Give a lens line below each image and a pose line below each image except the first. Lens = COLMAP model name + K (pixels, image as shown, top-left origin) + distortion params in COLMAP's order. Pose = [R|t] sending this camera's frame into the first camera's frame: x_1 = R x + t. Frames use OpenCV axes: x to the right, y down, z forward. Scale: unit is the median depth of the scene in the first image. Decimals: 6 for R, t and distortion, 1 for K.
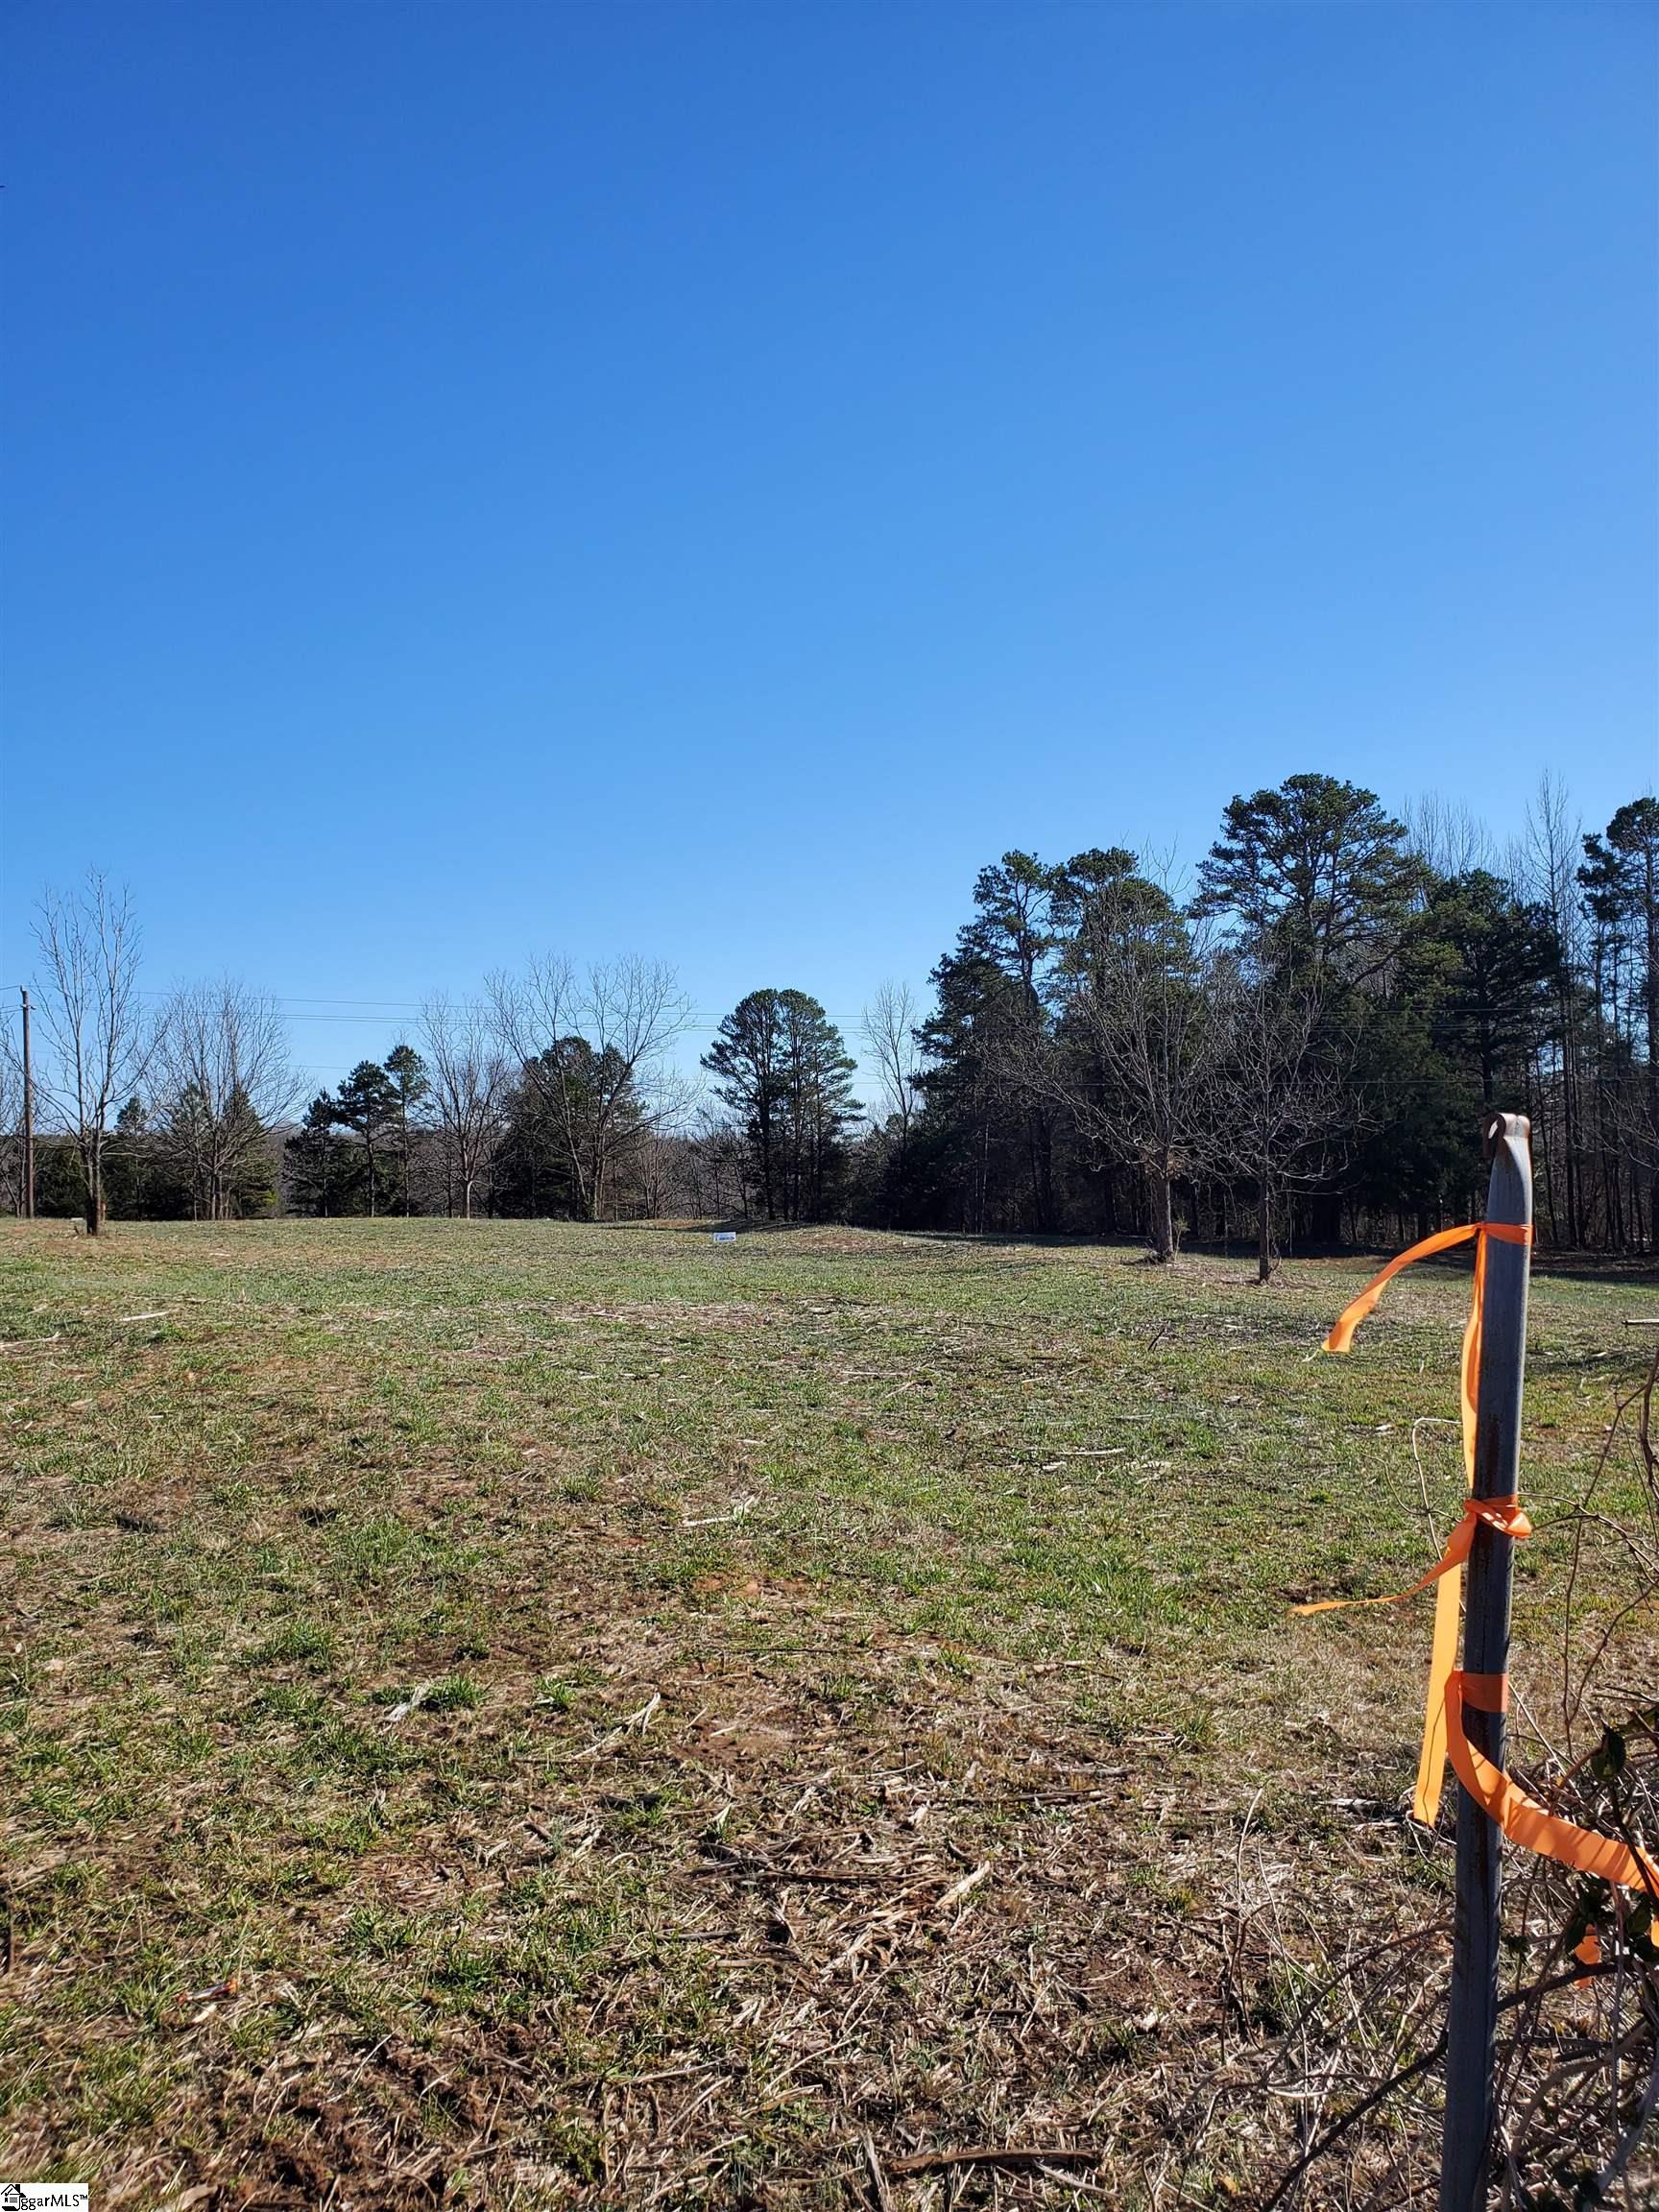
lens RADIAL K [[1791.7, 0, 829.5], [0, 1791.7, 1106.0], [0, 0, 1]] dist [0.001290, 0.031447]
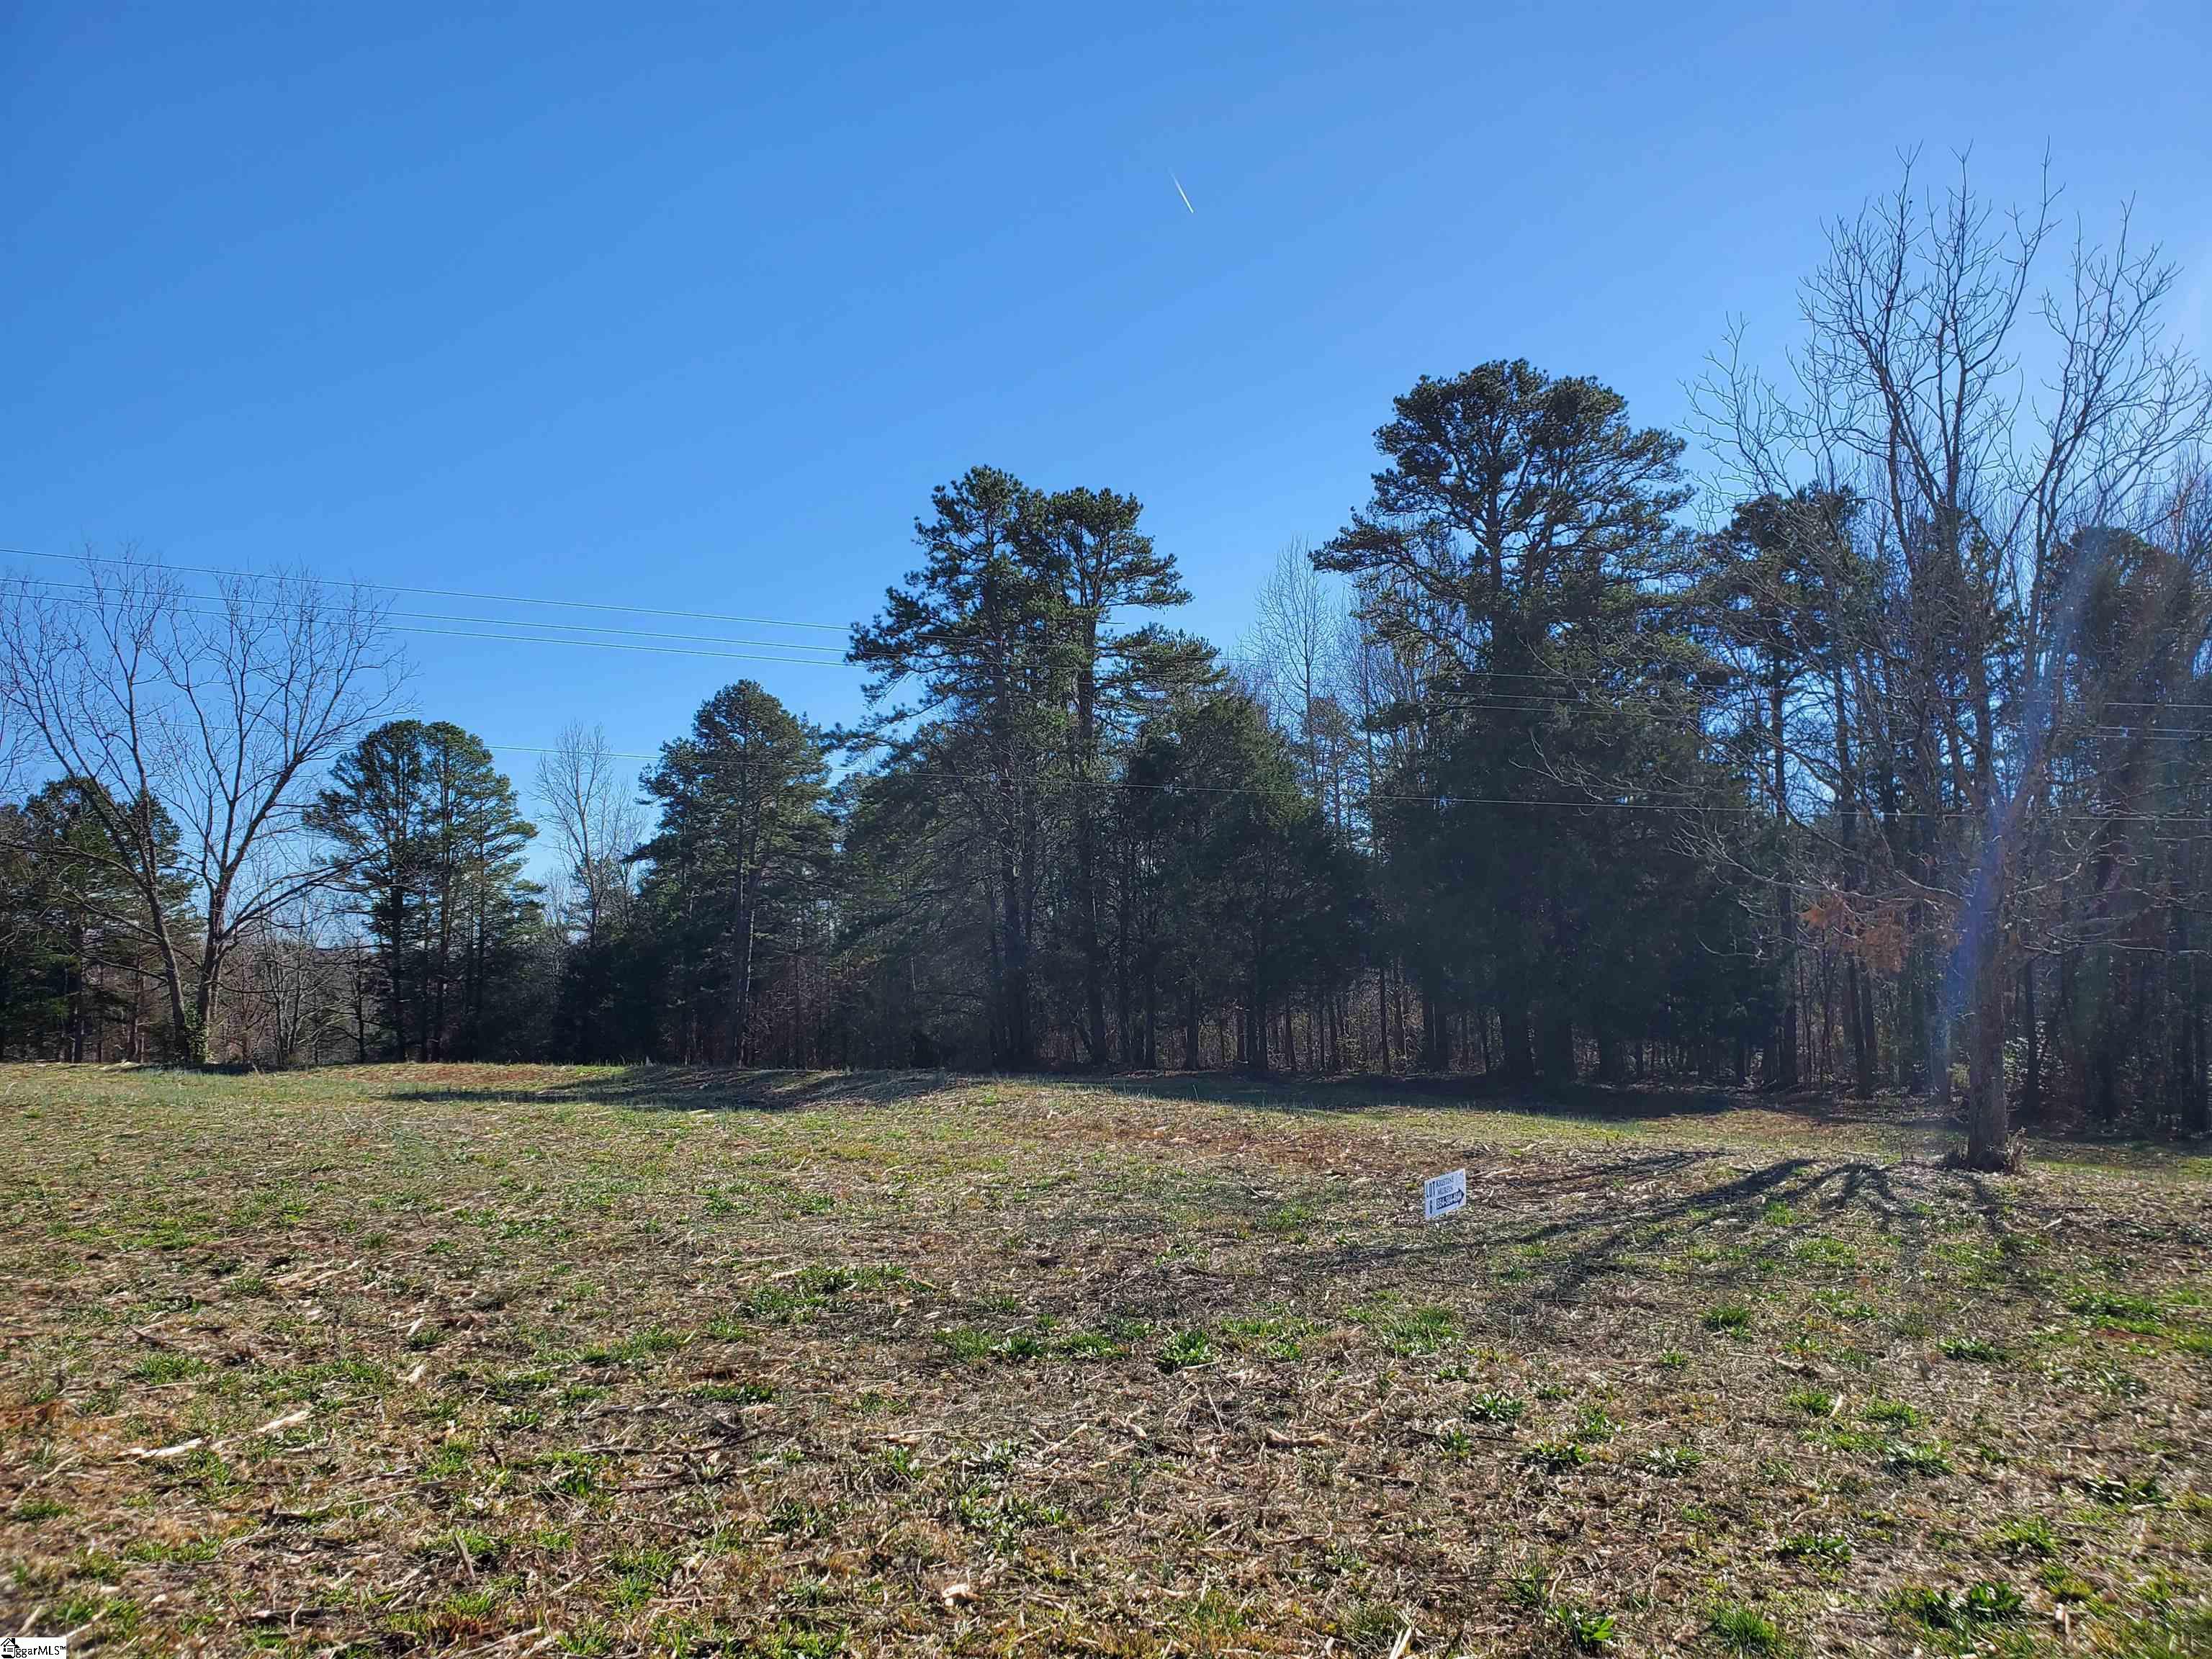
lens RADIAL K [[1791.7, 0, 1106.0], [0, 1791.7, 829.5], [0, 0, 1]] dist [0.001290, 0.031447]
pose [[0.919349, 0.039620, 0.391443, -0.056759], [-0.019620, 0.998296, -0.054964, 0.011563], [-0.392954, 0.042851, 0.918559, 0.241010]]
